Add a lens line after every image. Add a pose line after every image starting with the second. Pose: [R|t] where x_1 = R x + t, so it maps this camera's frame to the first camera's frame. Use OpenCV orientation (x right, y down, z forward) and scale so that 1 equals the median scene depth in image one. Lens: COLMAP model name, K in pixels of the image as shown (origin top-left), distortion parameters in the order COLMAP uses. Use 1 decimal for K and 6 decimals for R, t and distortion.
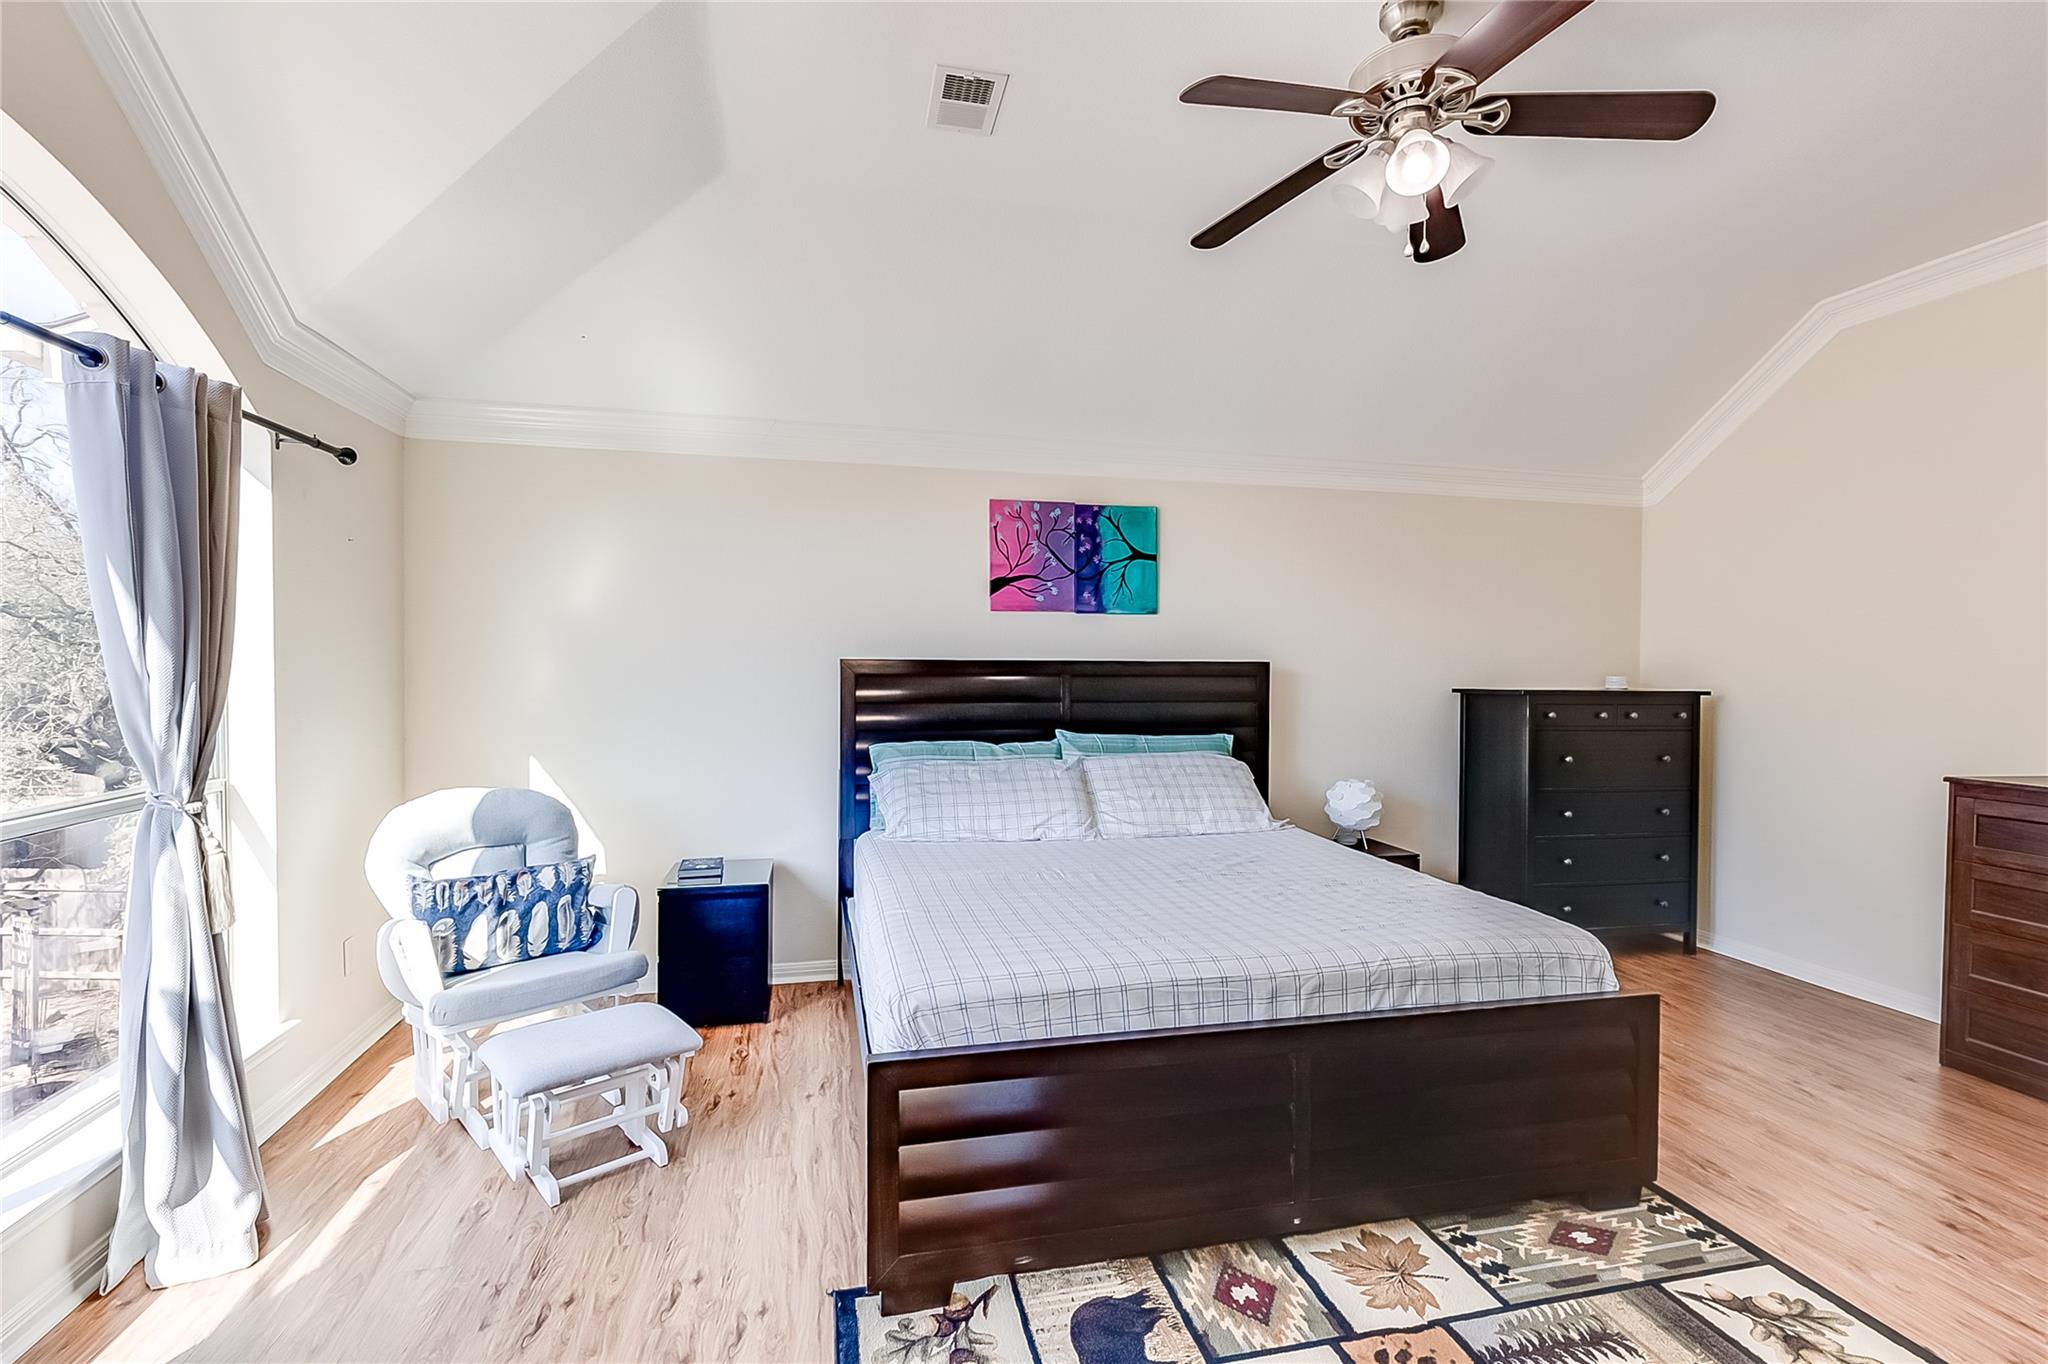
lens RADIAL K [[925.5, 0, 1034.4], [0, 925.5, 686.8], [0, 0, 1]] dist [0.001298, 0.000051]
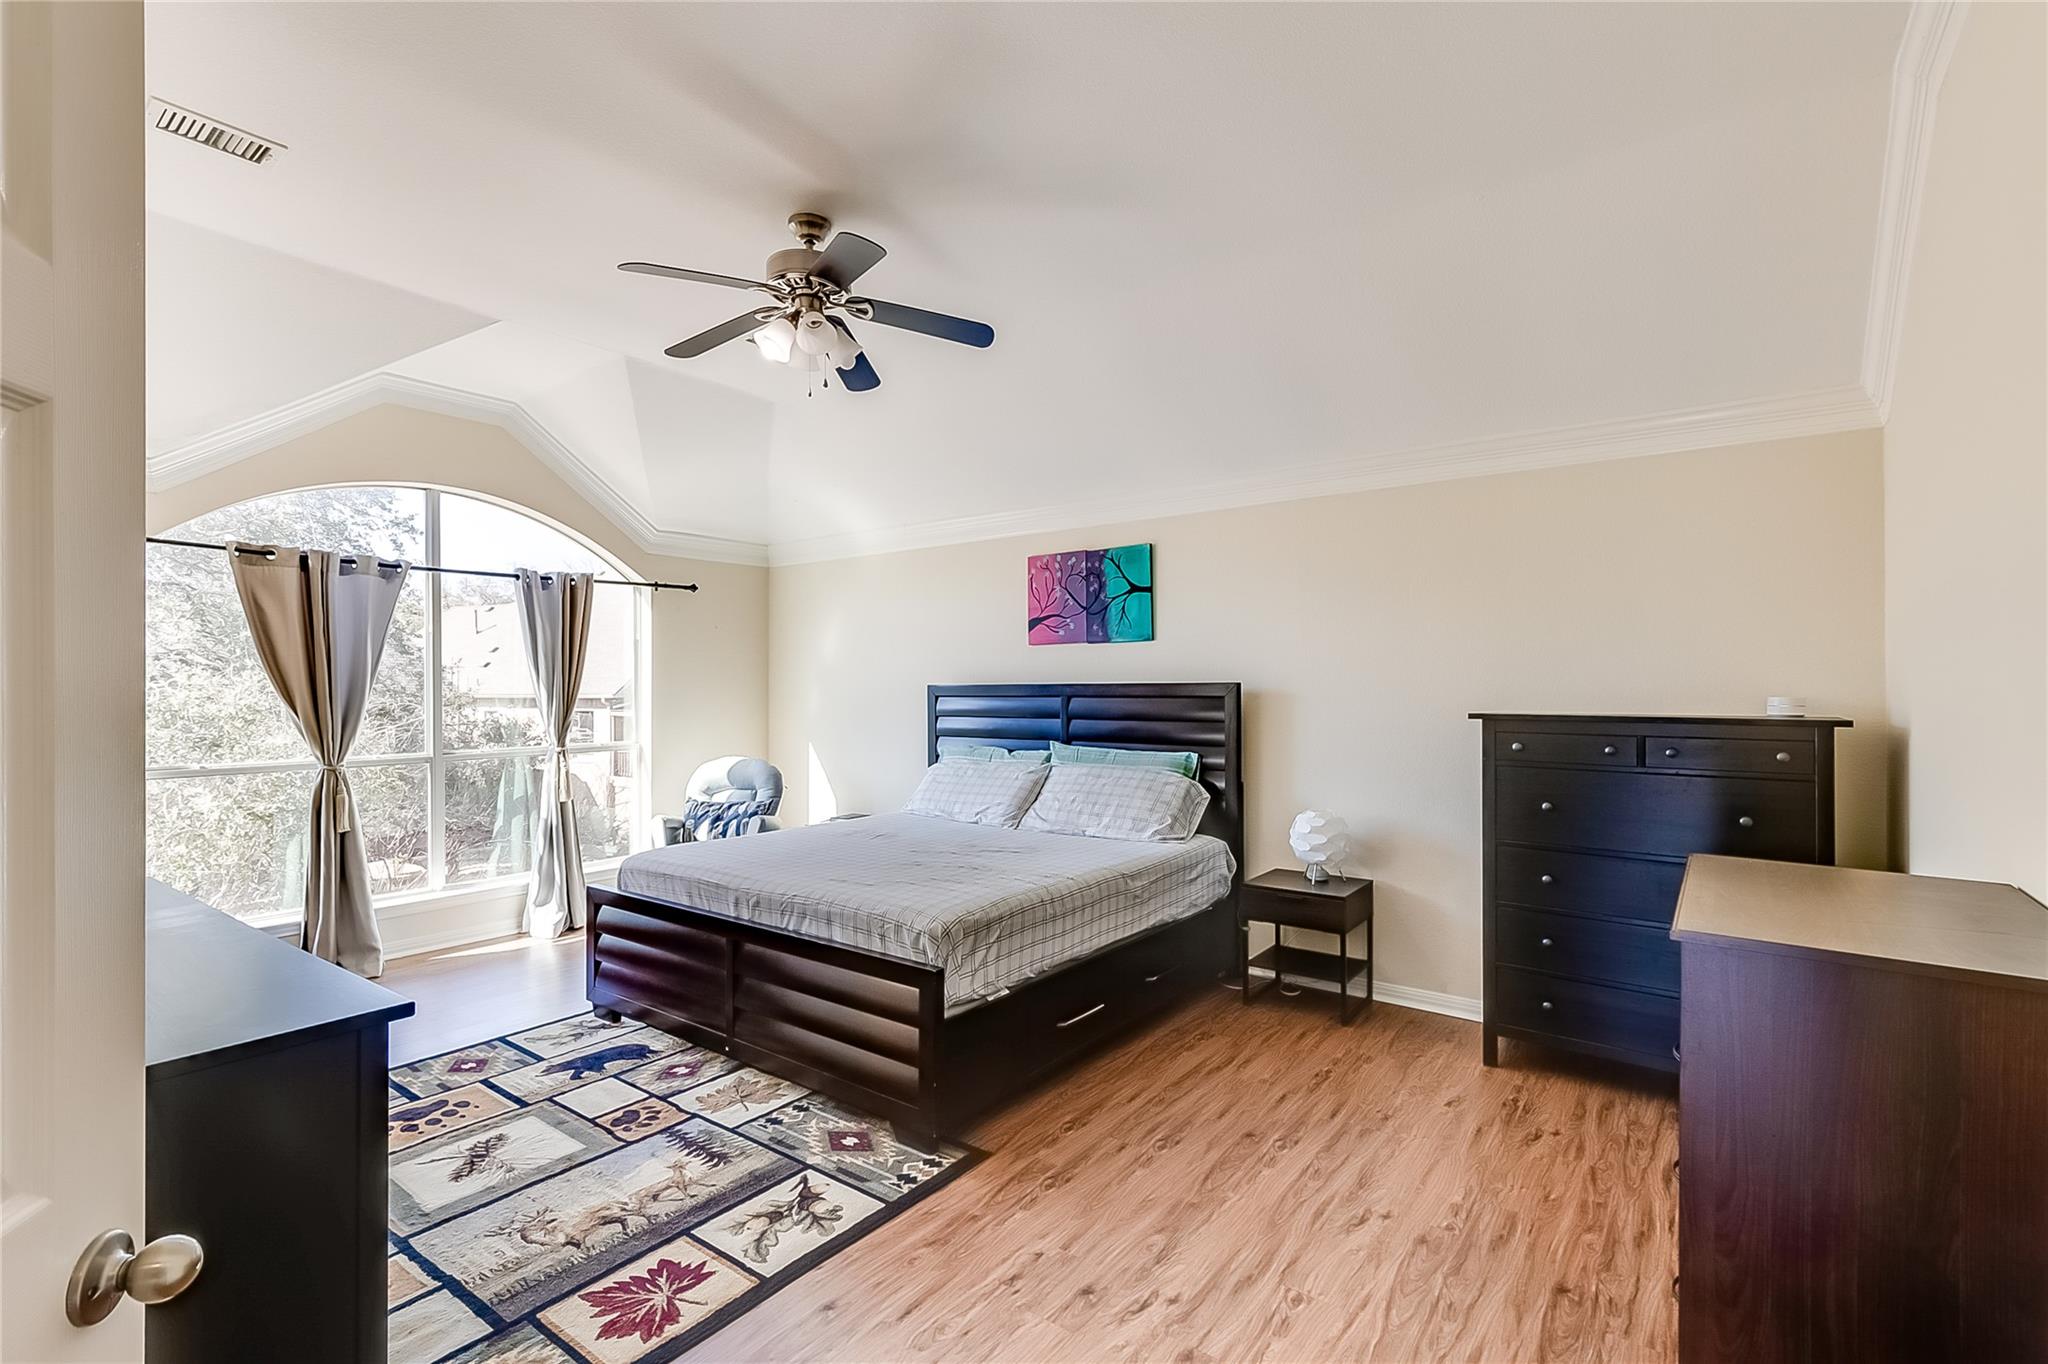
lens RADIAL K [[925.5, 0, 1034.4], [0, 925.5, 686.8], [0, 0, 1]] dist [0.001298, 0.000051]
pose [[0.644350, -0.009875, -0.764667, 0.936199], [-0.011398, 0.999682, -0.022515, 0.002686], [0.764646, 0.023223, 0.644032, 0.201378]]
